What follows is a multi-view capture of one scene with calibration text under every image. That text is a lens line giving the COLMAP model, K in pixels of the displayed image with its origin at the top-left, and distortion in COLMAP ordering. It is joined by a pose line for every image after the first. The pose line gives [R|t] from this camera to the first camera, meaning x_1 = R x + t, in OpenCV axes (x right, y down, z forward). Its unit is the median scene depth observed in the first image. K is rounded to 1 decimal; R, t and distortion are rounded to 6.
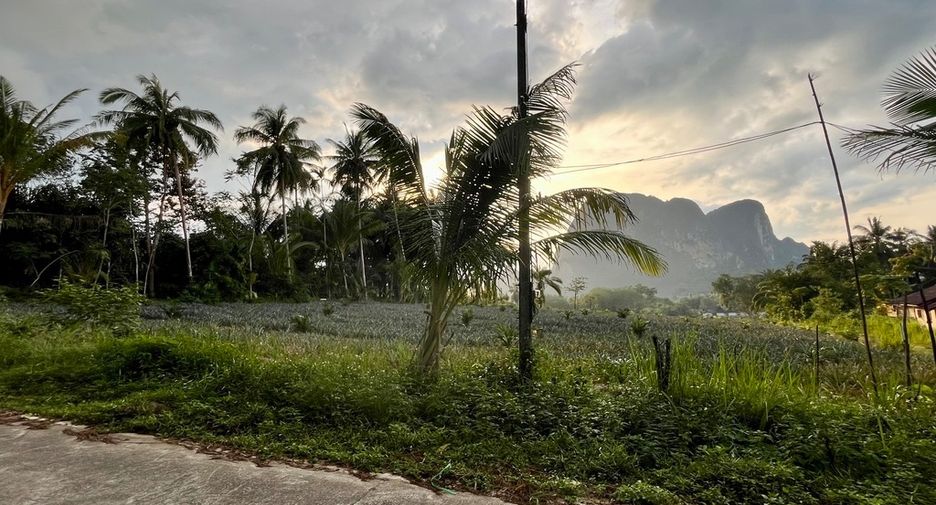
lens RADIAL K [[450.9, 0, 465.3], [0, 450.9, 248.4], [0, 0, 1]] dist [-0.003096, 0.000693]
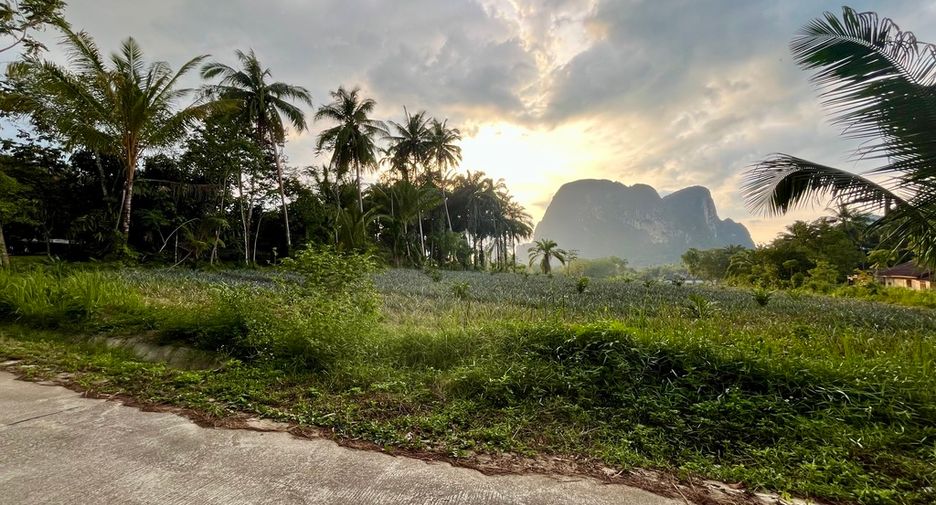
lens RADIAL K [[378.5, 0, 464.0], [0, 378.5, 248.9], [0, 0, 1]] dist [-0.002585, 0.000179]
pose [[0.999755, 0.010146, 0.019686, -0.142528], [-0.011386, 0.997889, 0.063936, 0.006627], [-0.018996, -0.064145, 0.997760, 0.061593]]
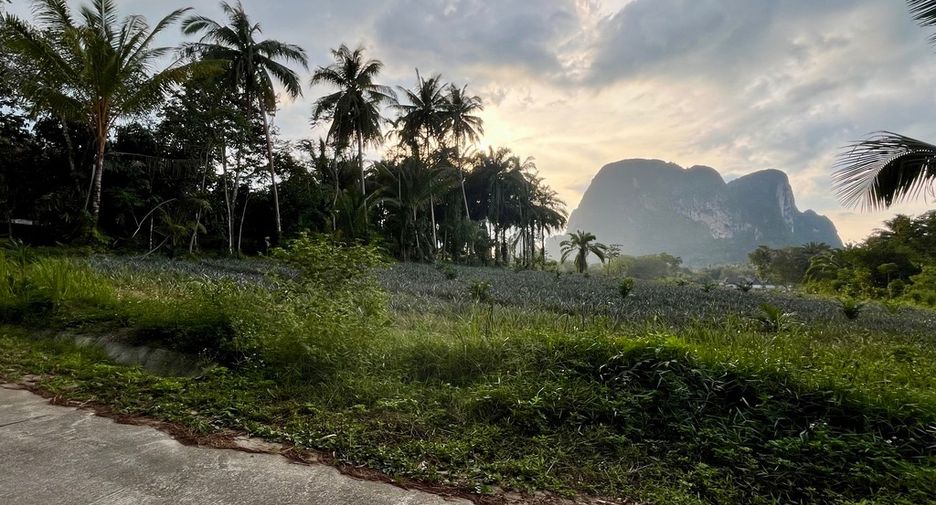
lens RADIAL K [[450.9, 0, 462.7], [0, 450.9, 249.0], [0, 0, 1]] dist [-0.003096, 0.000693]
pose [[0.999176, 0.032601, -0.024181, -0.144297], [-0.030441, 0.995927, 0.084868, 0.005936], [0.026850, -0.084062, 0.996099, 0.062470]]
